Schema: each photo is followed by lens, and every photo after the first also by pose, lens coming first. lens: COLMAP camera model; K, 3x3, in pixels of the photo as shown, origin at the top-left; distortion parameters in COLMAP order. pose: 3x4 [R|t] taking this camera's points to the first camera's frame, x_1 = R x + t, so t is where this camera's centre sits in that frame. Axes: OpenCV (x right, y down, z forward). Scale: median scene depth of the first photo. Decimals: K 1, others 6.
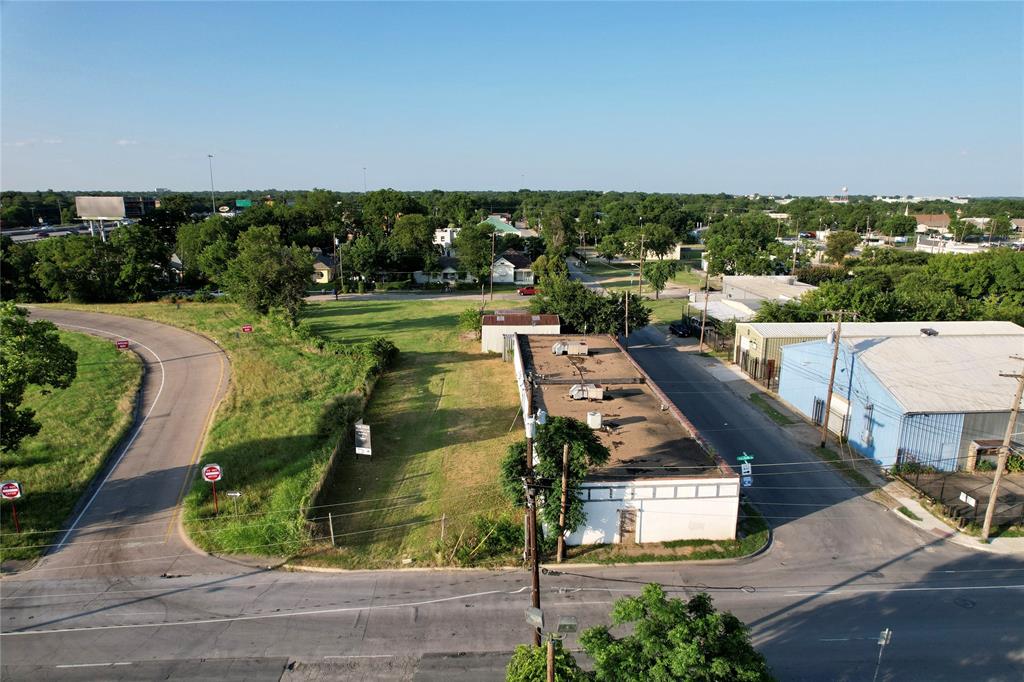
lens RADIAL K [[650.3, 0, 520.5], [0, 650.3, 347.3], [0, 0, 1]] dist [-0.075665, 0.066759]
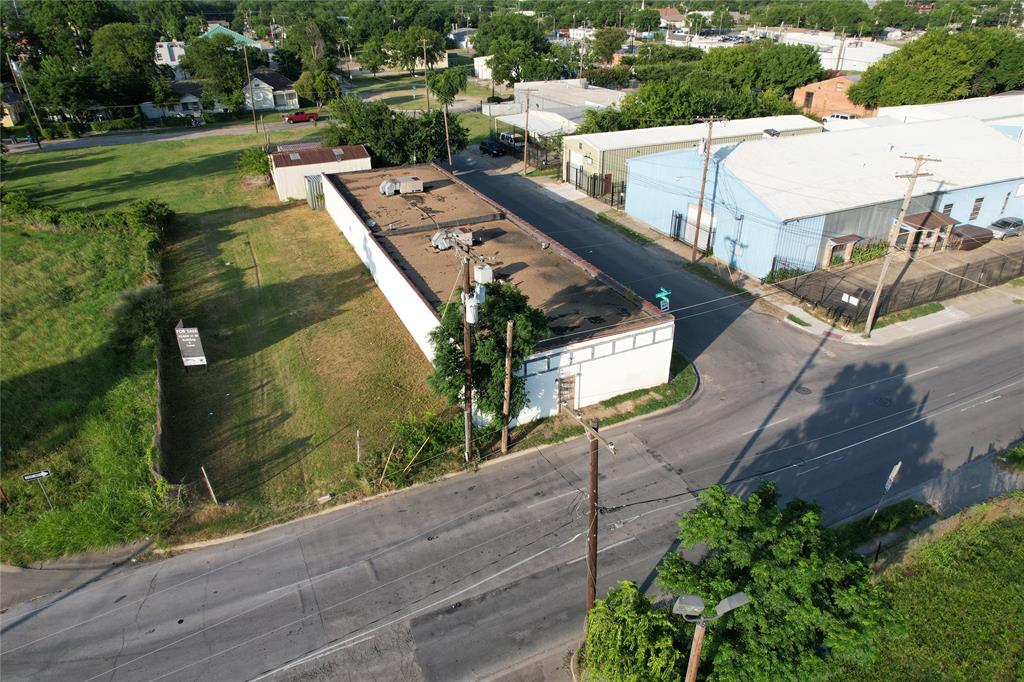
lens RADIAL K [[650.3, 0, 519.4], [0, 650.3, 345.3], [0, 0, 1]] dist [-0.075665, 0.066759]
pose [[0.926461, -0.190715, 0.324496, -0.119804], [0.096748, 0.953822, 0.284364, -0.031660], [-0.363744, -0.232058, 0.902131, 0.172033]]
